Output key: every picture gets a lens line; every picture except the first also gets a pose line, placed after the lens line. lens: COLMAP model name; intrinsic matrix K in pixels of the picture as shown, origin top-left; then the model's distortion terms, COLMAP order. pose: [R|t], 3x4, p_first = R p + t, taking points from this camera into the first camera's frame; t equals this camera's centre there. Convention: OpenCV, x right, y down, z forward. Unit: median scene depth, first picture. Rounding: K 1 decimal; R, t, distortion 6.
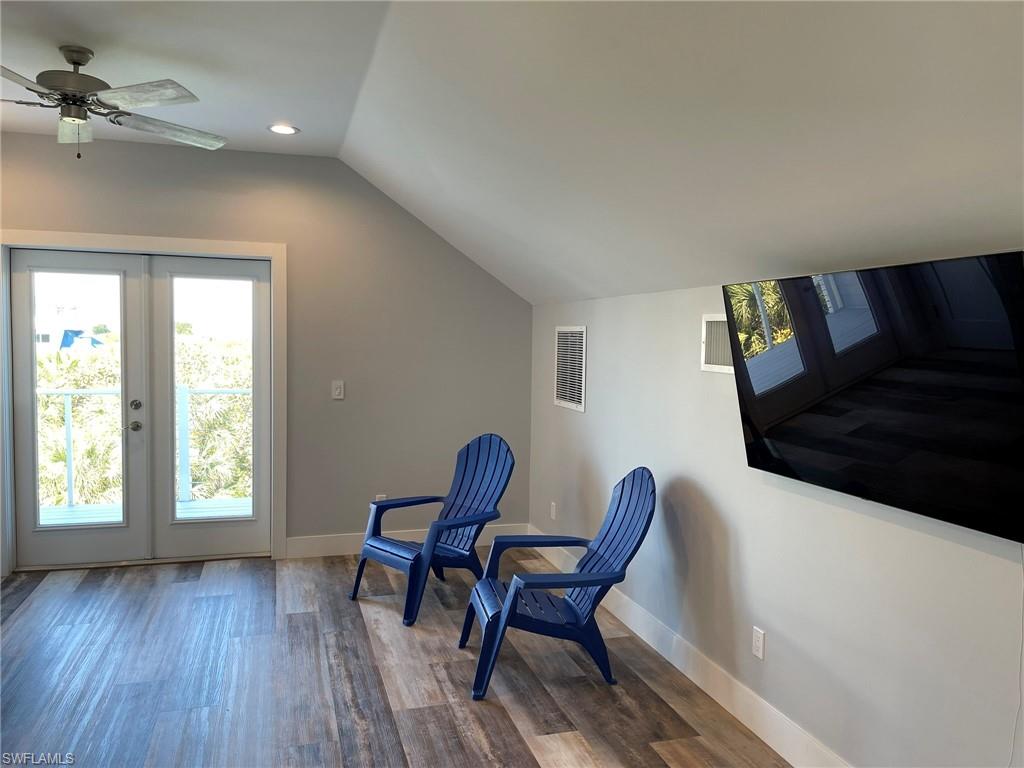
lens RADIAL K [[774.2, 0, 507.0], [0, 774.2, 387.9], [0, 0, 1]] dist [0.088984, -0.124061]
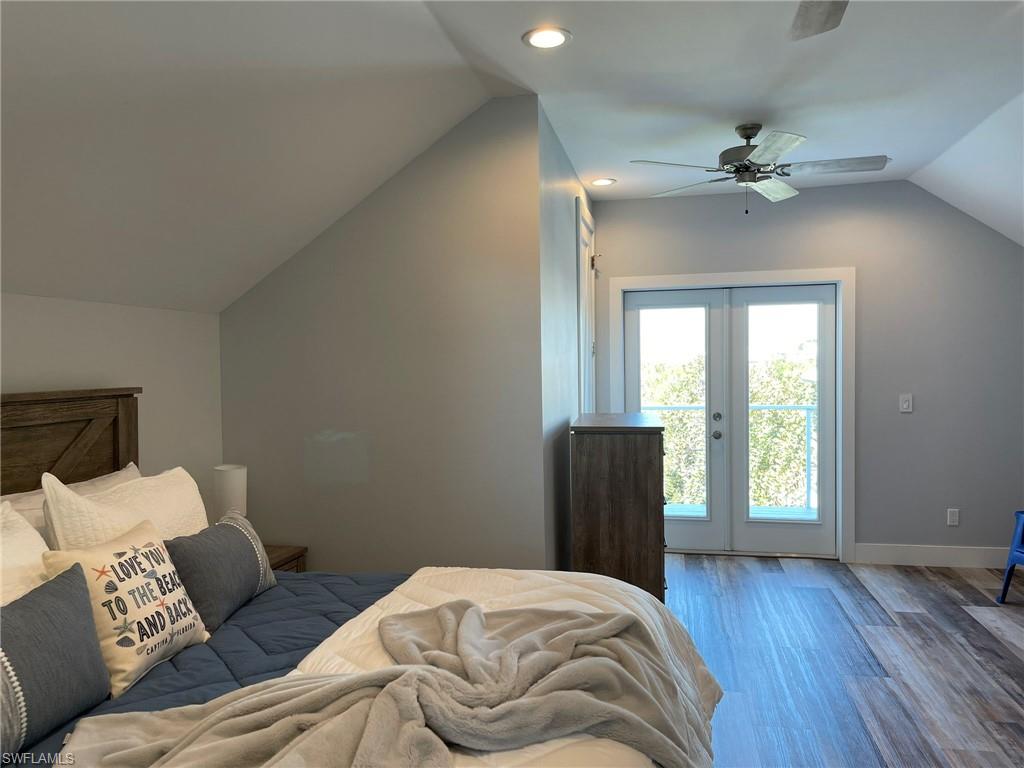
lens RADIAL K [[775.1, 0, 517.8], [0, 775.1, 386.9], [0, 0, 1]] dist [0.086658, -0.111499]
pose [[0.882218, -0.013394, -0.470650, -0.190022], [-0.000455, 0.999571, -0.029300, 0.011711], [0.470841, 0.026063, 0.881833, -0.167702]]
